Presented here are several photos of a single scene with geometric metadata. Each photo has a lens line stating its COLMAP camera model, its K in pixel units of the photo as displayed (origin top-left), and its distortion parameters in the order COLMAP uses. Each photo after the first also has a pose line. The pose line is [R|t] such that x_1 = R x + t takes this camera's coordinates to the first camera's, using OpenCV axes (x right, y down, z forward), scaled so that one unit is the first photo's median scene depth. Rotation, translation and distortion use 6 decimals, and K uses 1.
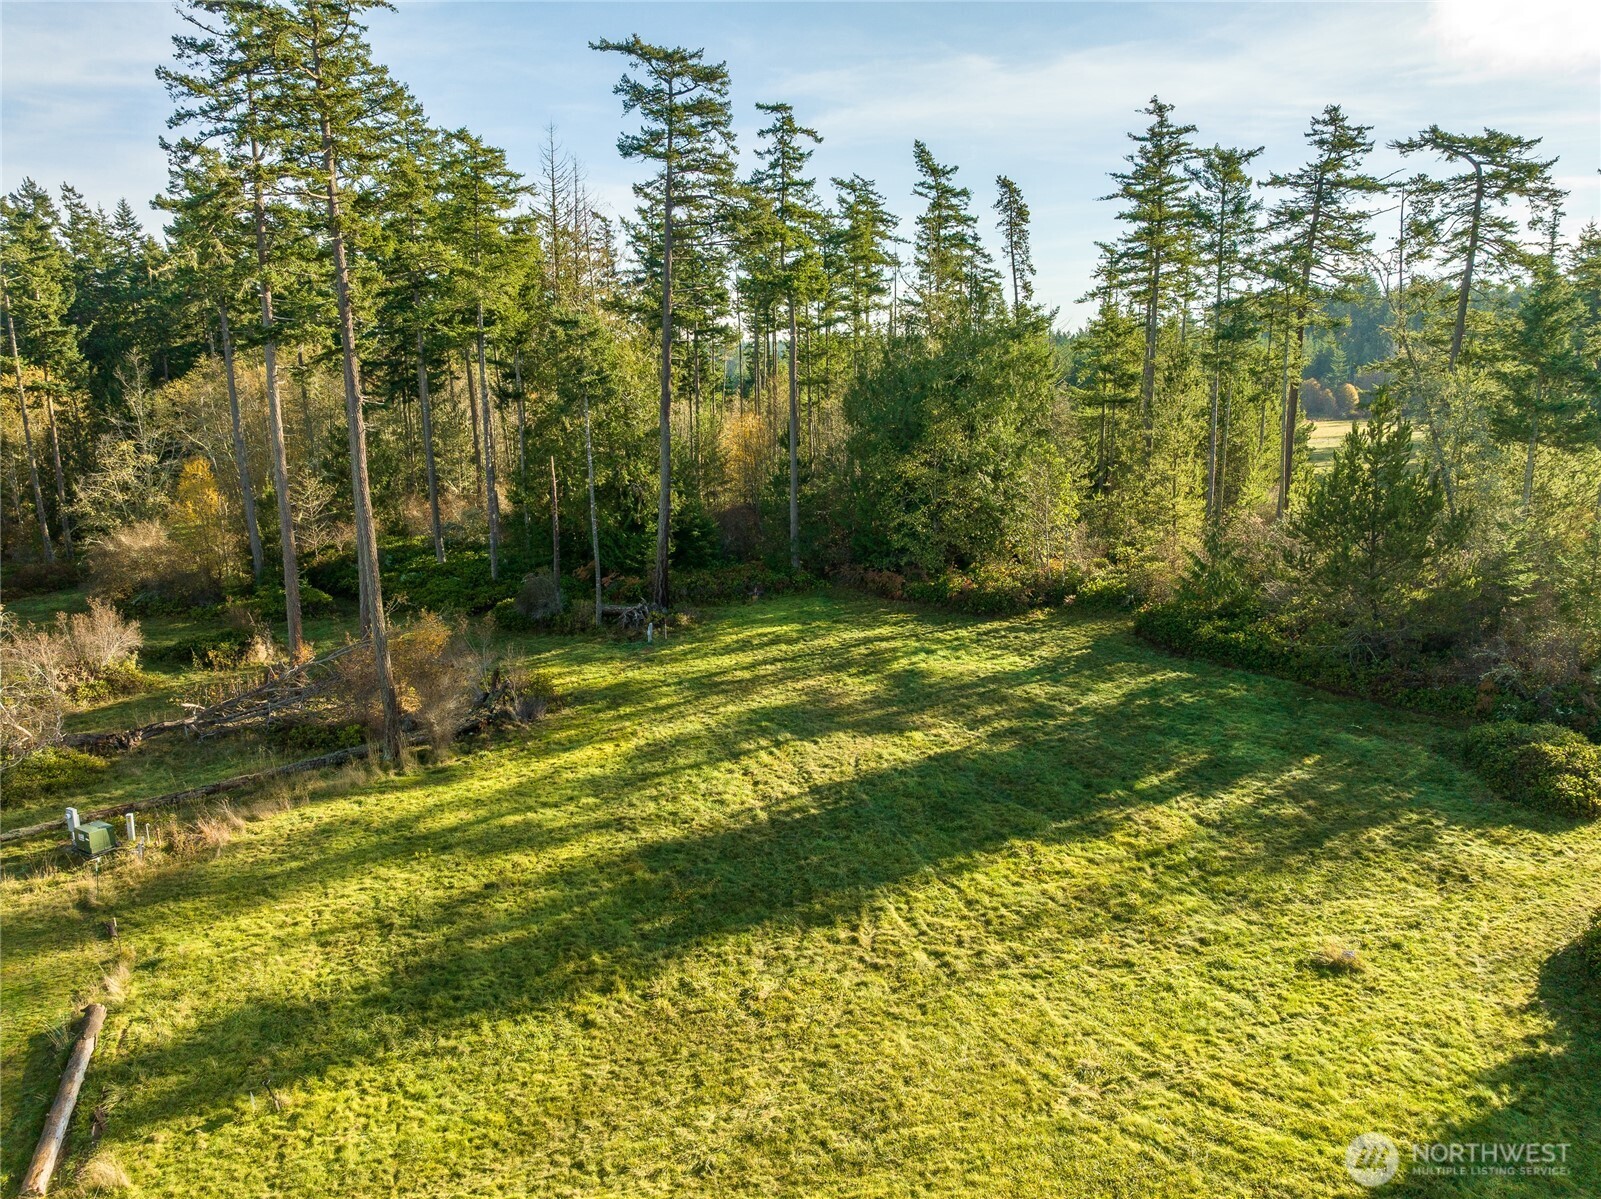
lens RADIAL K [[1095.4, 0, 799.4], [0, 1095.4, 593.9], [0, 0, 1]] dist [-0.043302, 0.010475]
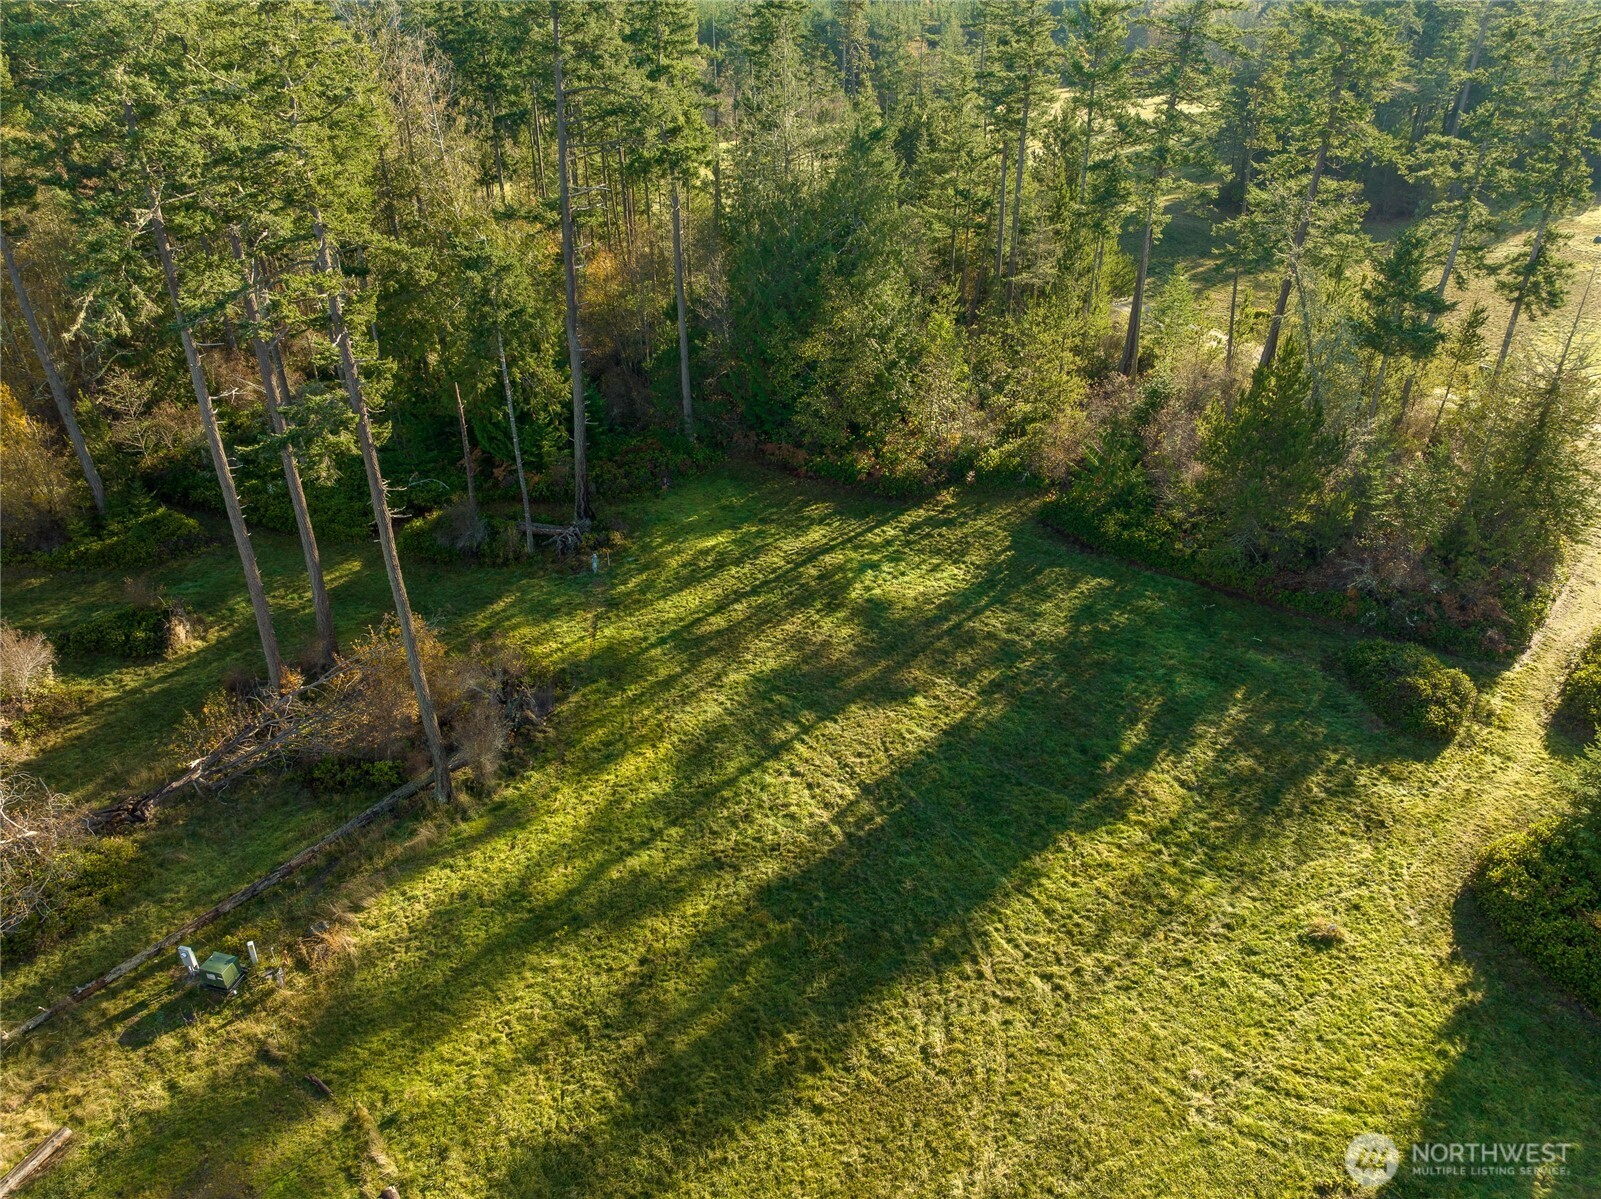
lens RADIAL K [[1095.4, 0, 799.9], [0, 1095.4, 593.0], [0, 0, 1]] dist [-0.043302, 0.010475]
pose [[0.966526, -0.124963, 0.224079, -0.273634], [0.051110, 0.949643, 0.309139, -0.361367], [-0.251426, -0.287338, 0.924241, 0.013961]]
